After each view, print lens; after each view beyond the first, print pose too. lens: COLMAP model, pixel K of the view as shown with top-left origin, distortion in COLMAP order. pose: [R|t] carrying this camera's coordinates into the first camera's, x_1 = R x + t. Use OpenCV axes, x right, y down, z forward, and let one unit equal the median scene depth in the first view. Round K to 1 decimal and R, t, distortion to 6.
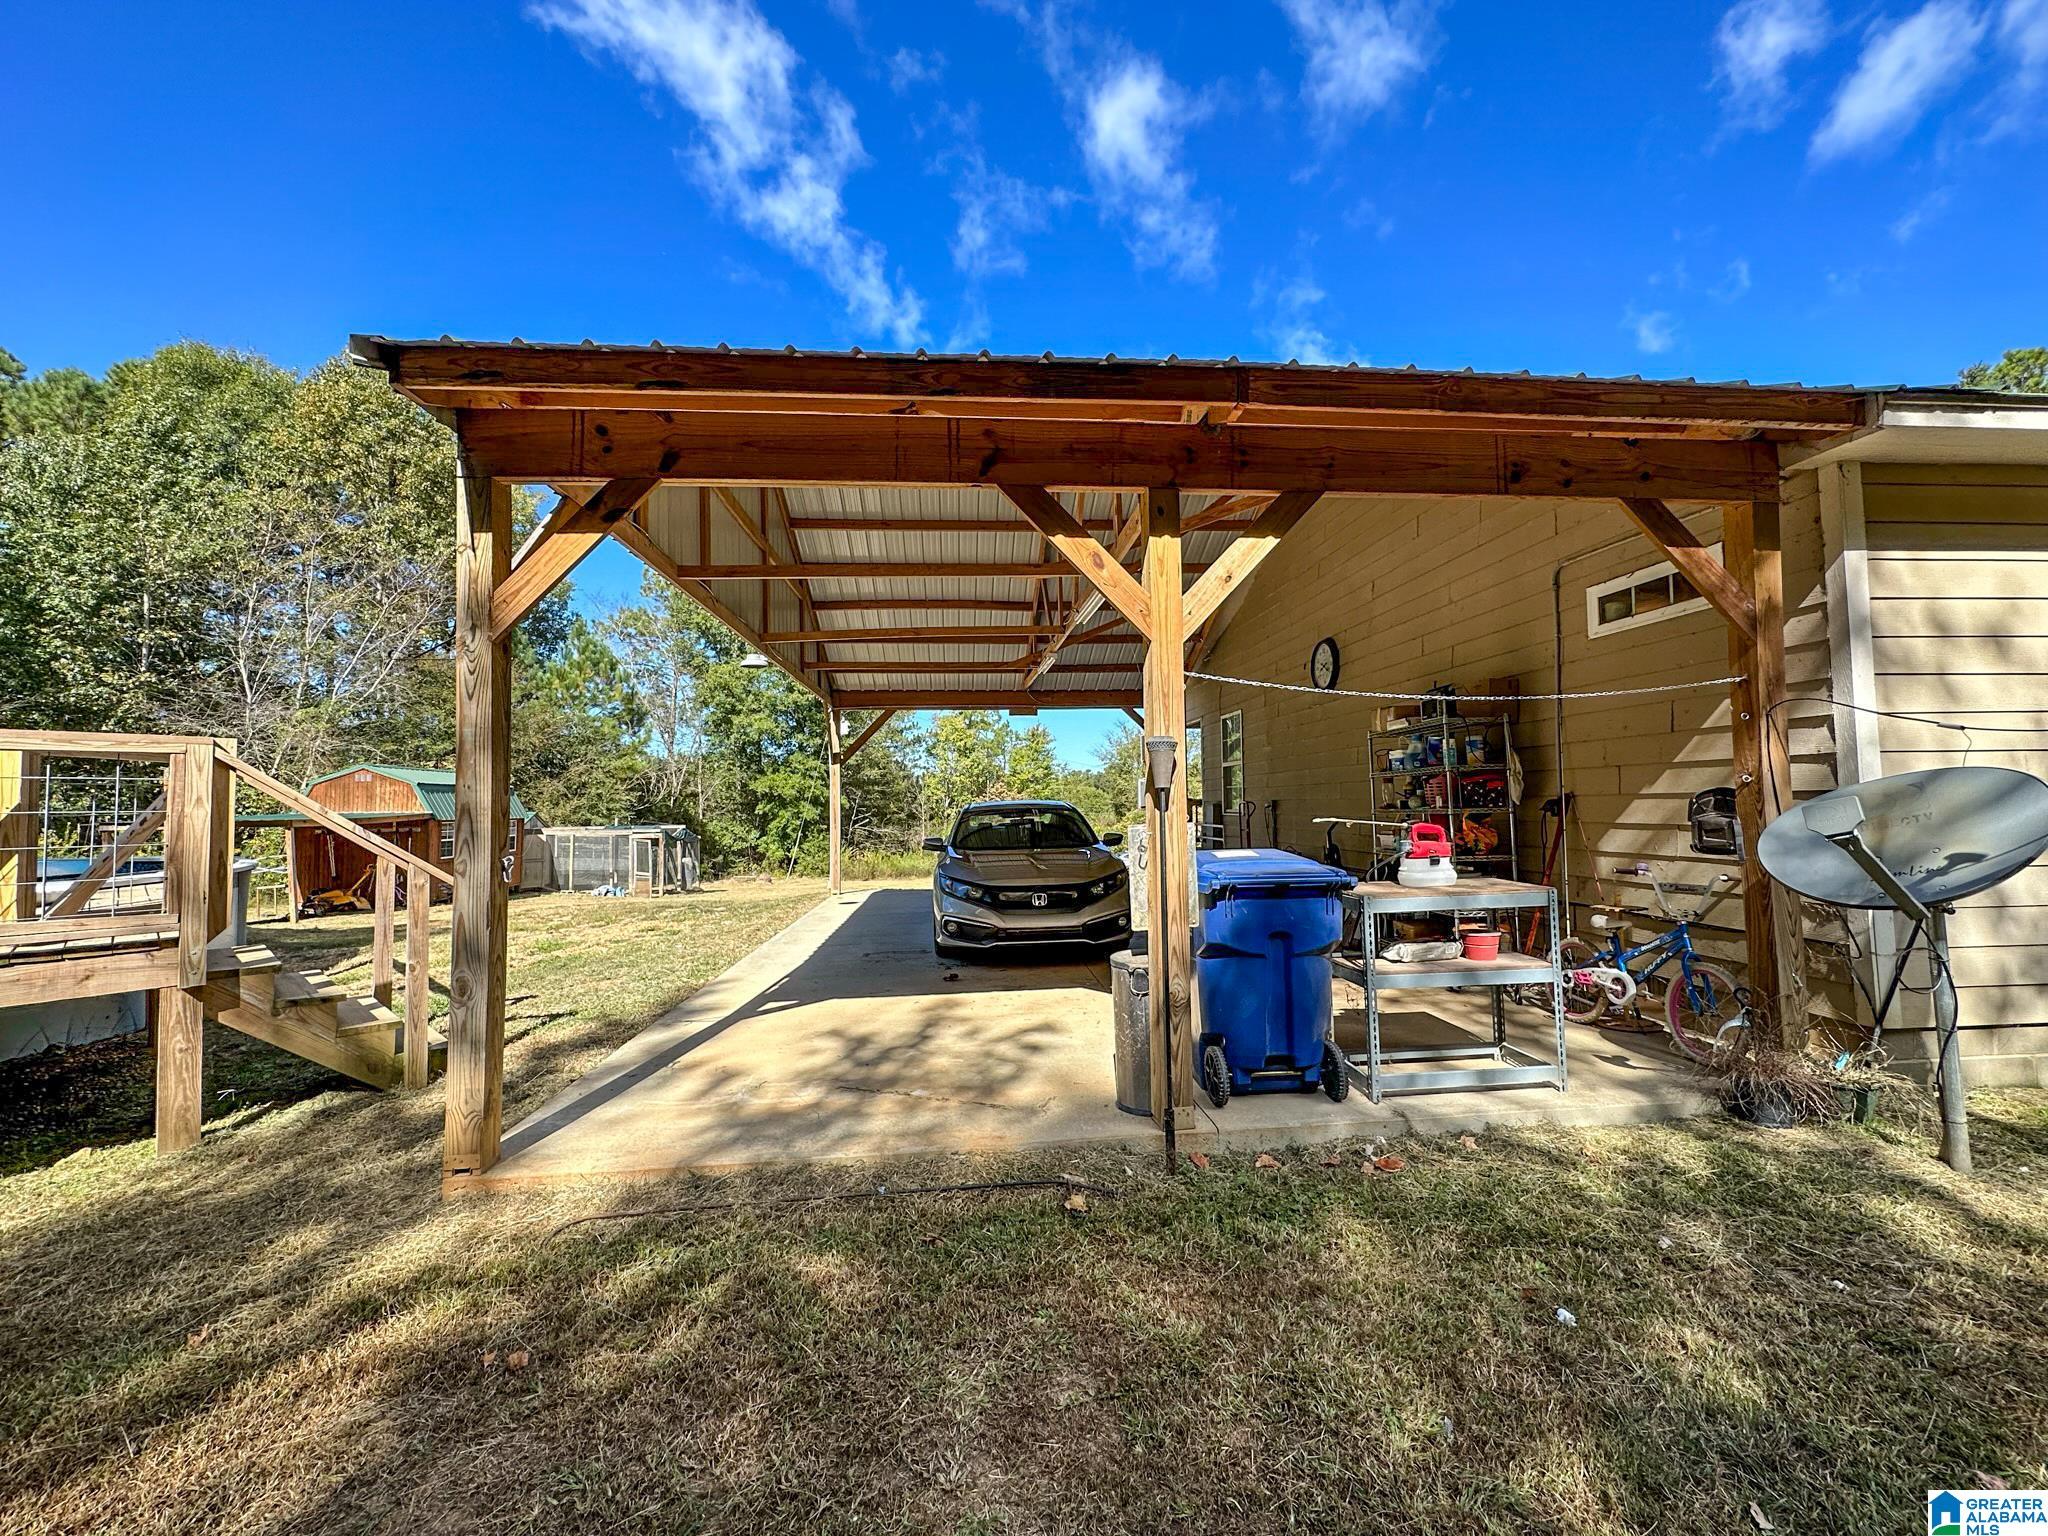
lens RADIAL K [[815.9, 0, 1023.8], [0, 815.9, 767.0], [0, 0, 1]] dist [0.000434, -0.000218]
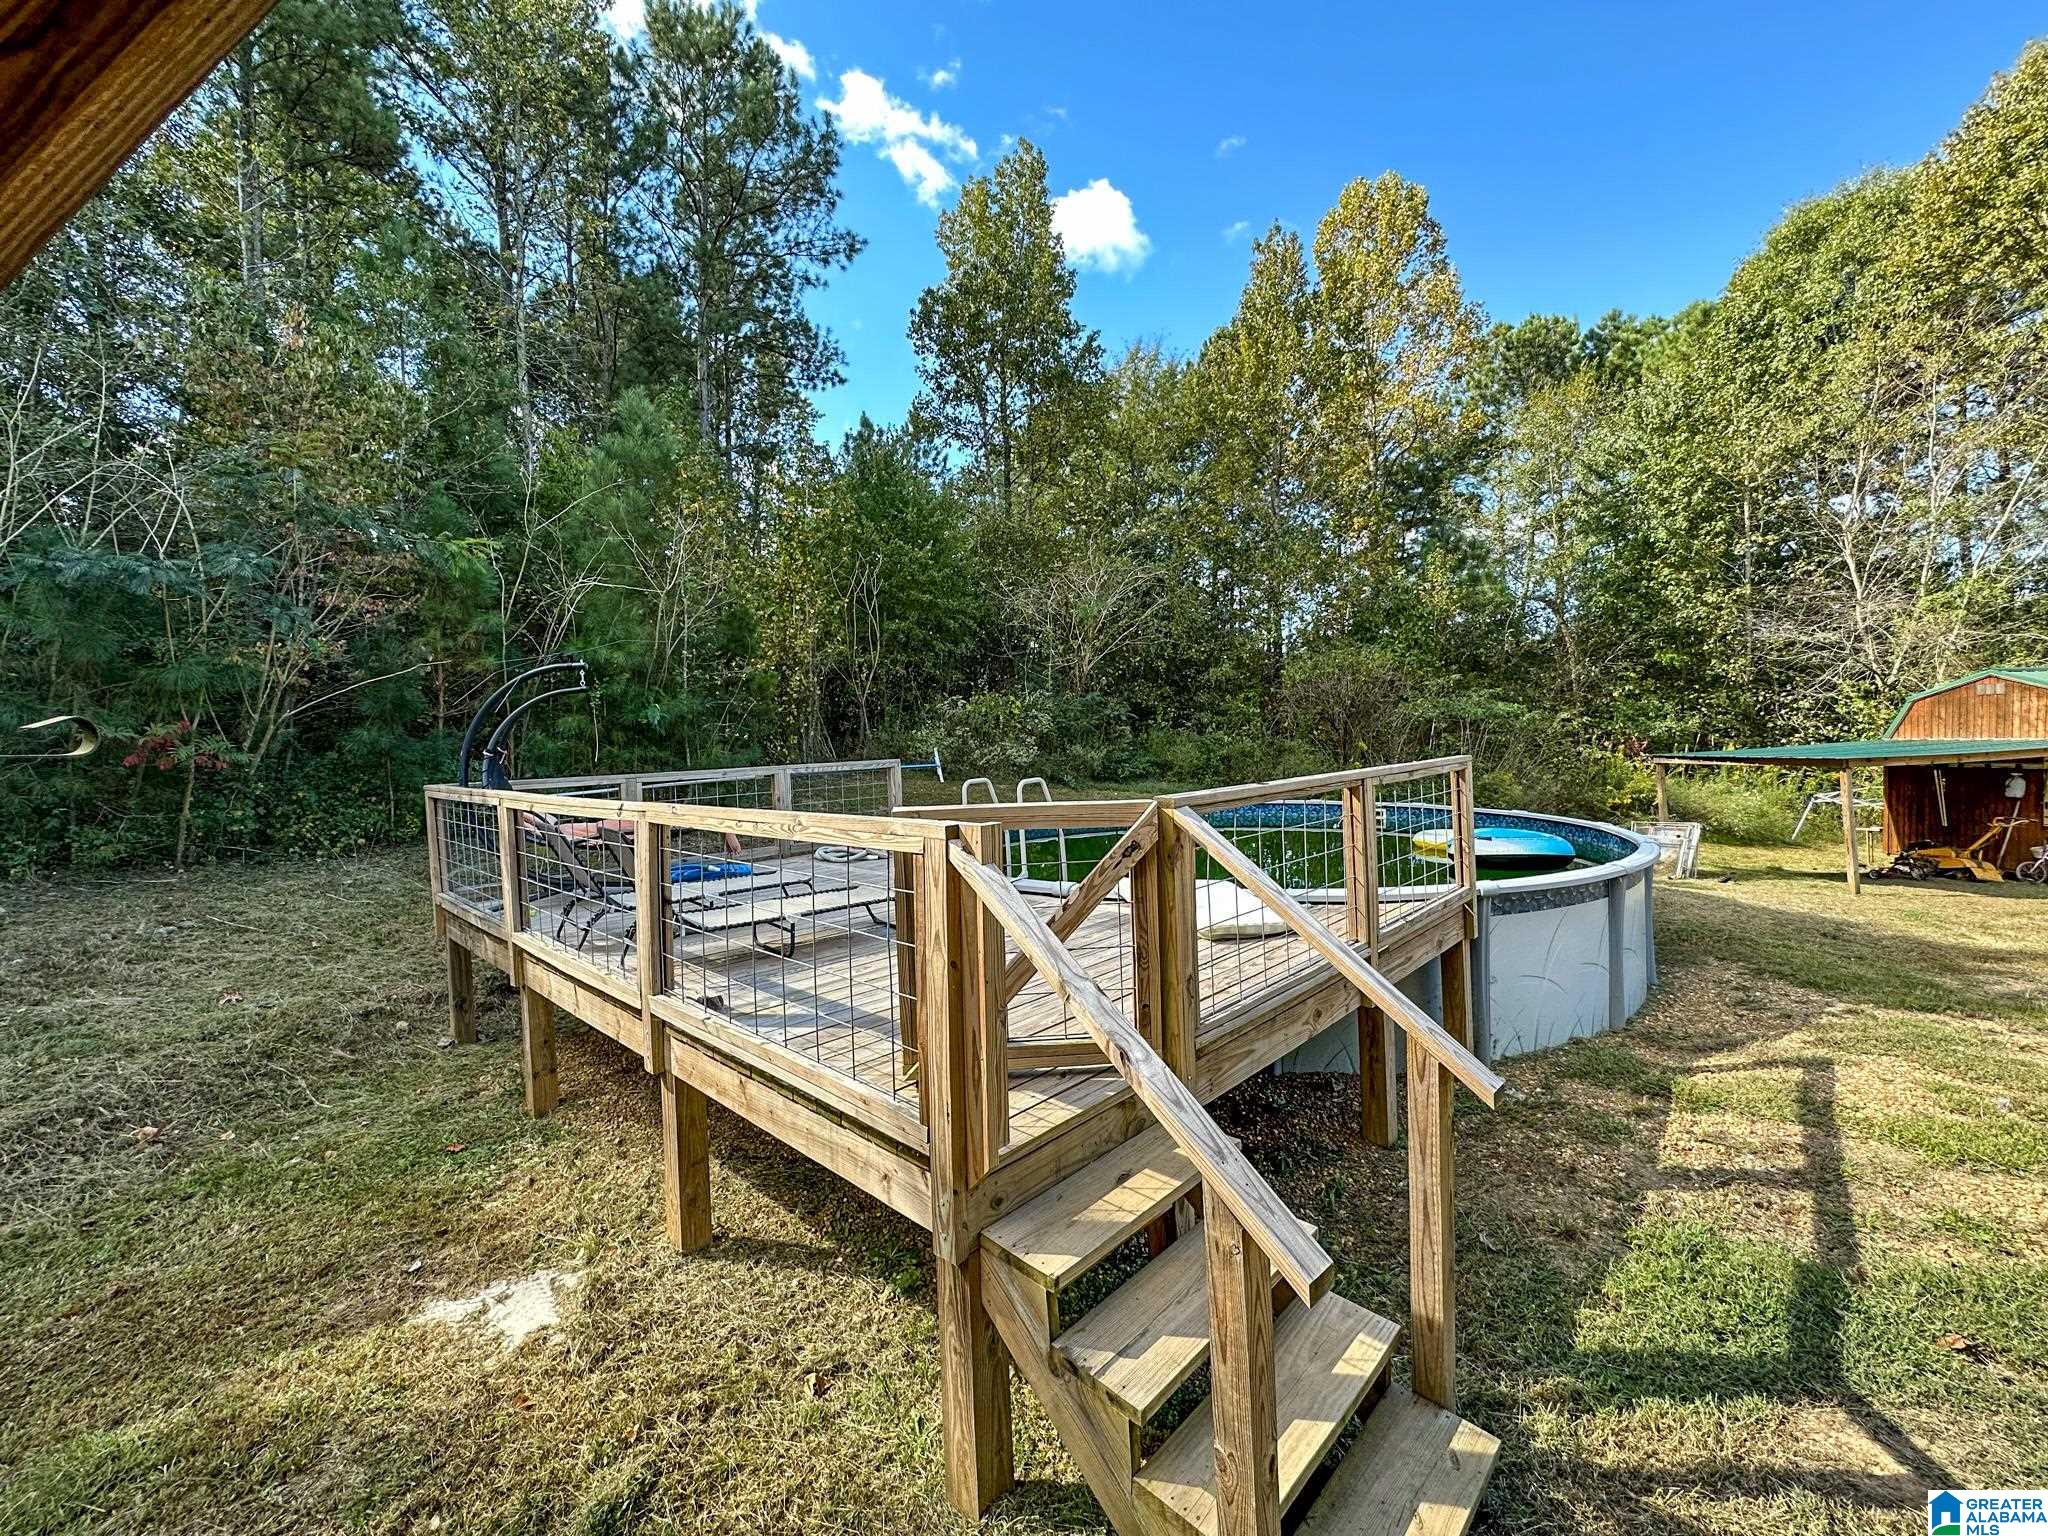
lens RADIAL K [[815.9, 0, 1023.8], [0, 815.9, 767.0], [0, 0, 1]] dist [0.000434, -0.000218]
pose [[-0.034737, 0.052491, -0.998017, -0.080238], [0.076459, 0.995833, 0.049715, -0.015509], [0.996467, -0.074580, -0.038605, 0.185230]]
